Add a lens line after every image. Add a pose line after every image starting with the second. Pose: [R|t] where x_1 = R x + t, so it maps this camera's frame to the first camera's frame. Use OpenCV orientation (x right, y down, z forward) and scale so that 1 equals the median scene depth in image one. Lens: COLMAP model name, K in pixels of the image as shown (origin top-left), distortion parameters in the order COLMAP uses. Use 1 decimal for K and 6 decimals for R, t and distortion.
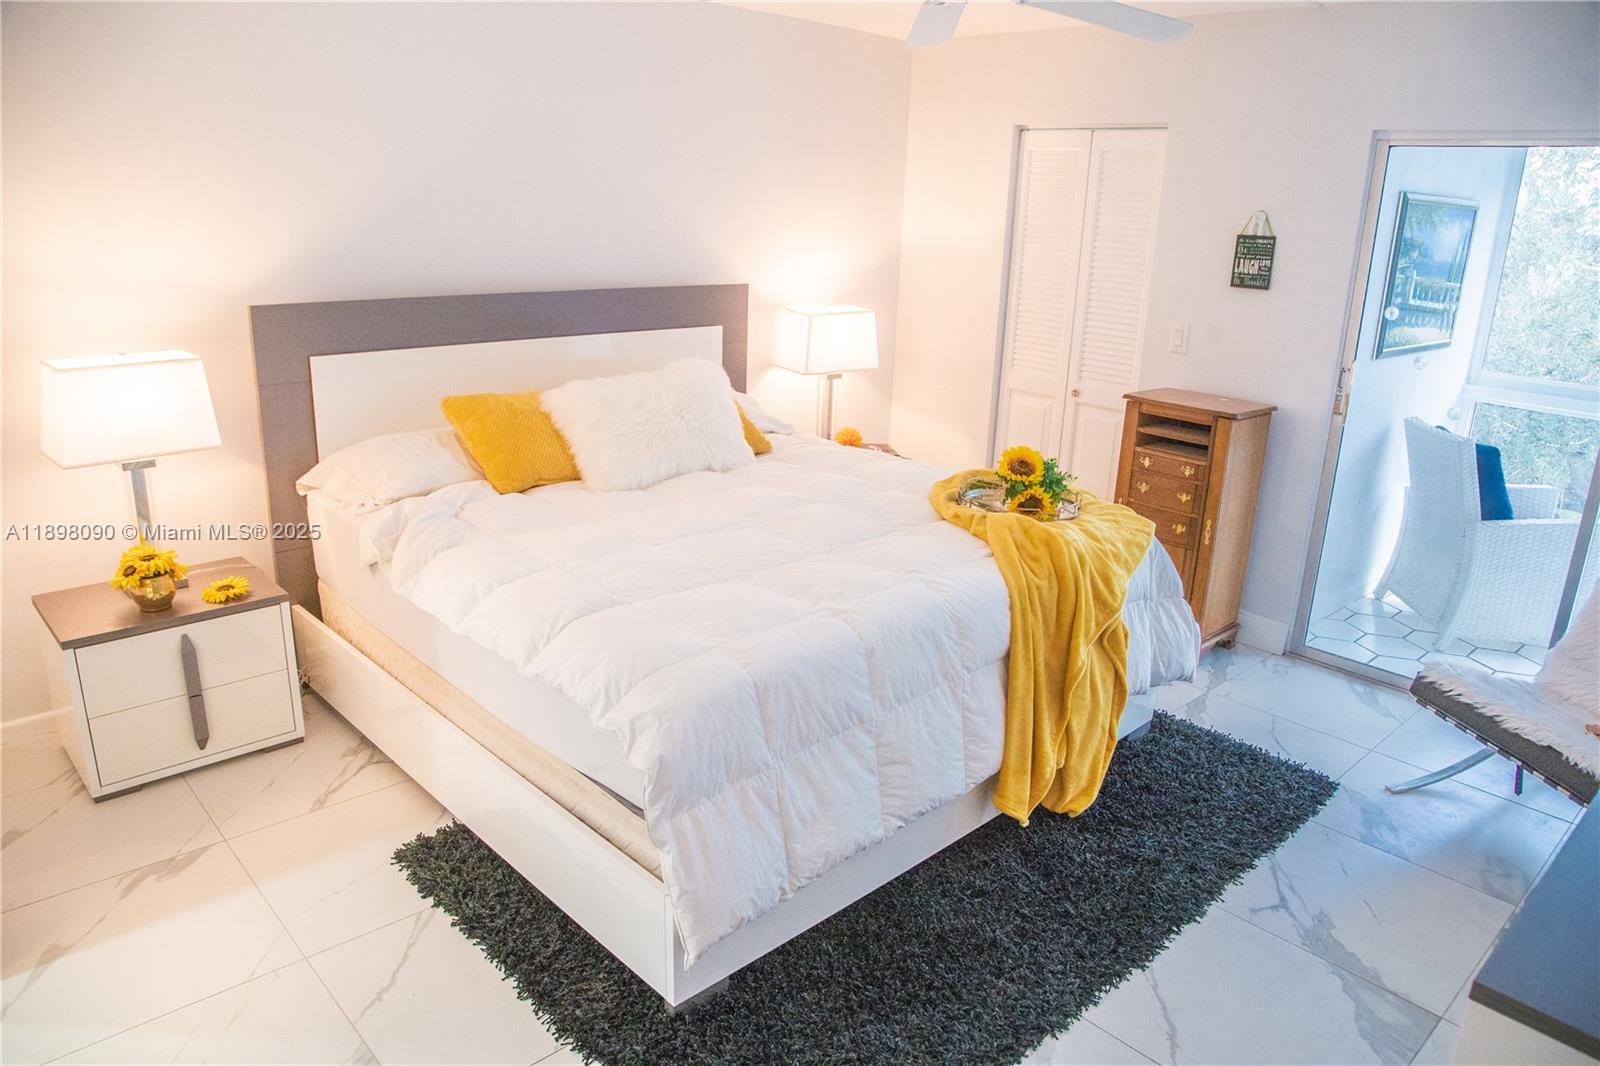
lens RADIAL K [[1085.8, 0, 802.0], [0, 1085.8, 535.7], [0, 0, 1]] dist [-0.127916, 0.071052]
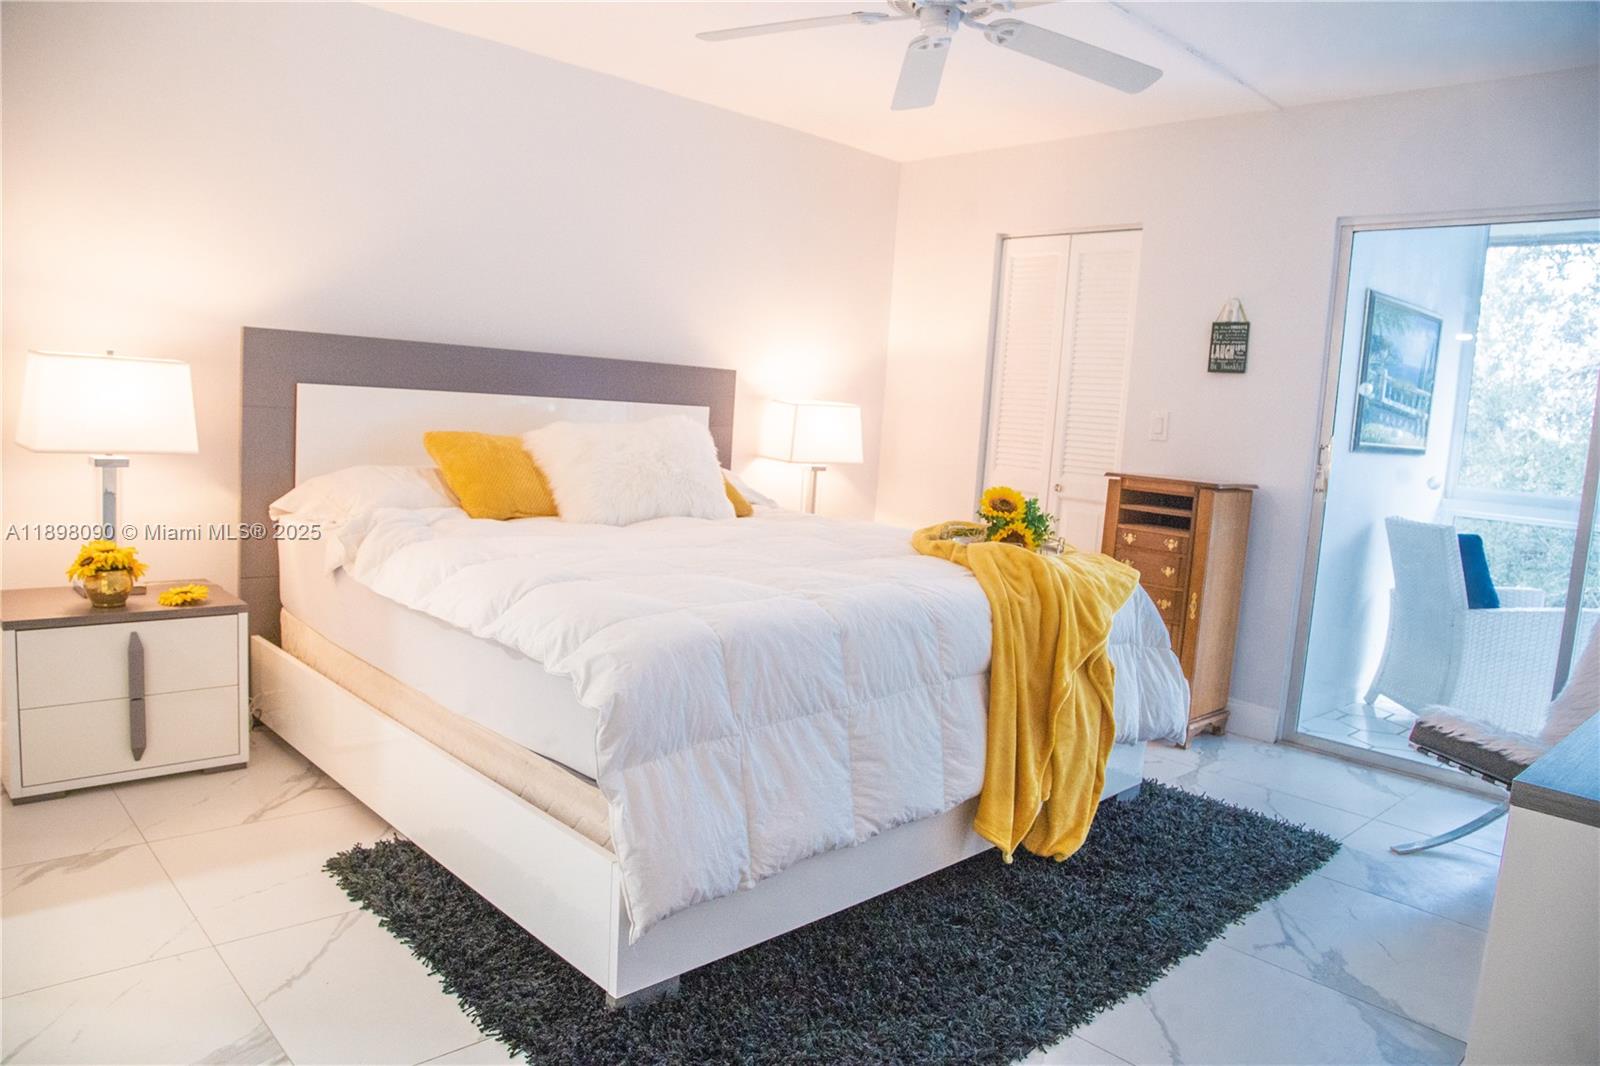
lens RADIAL K [[1079.1, 0, 800.0], [0, 1079.1, 533.0], [0, 0, 1]] dist [-0.131936, 0.072780]
pose [[0.999532, 0.029741, 0.007090, 0.012138], [-0.027934, 0.982588, -0.183688, 0.165146], [-0.012429, 0.183404, 0.982959, 0.043126]]
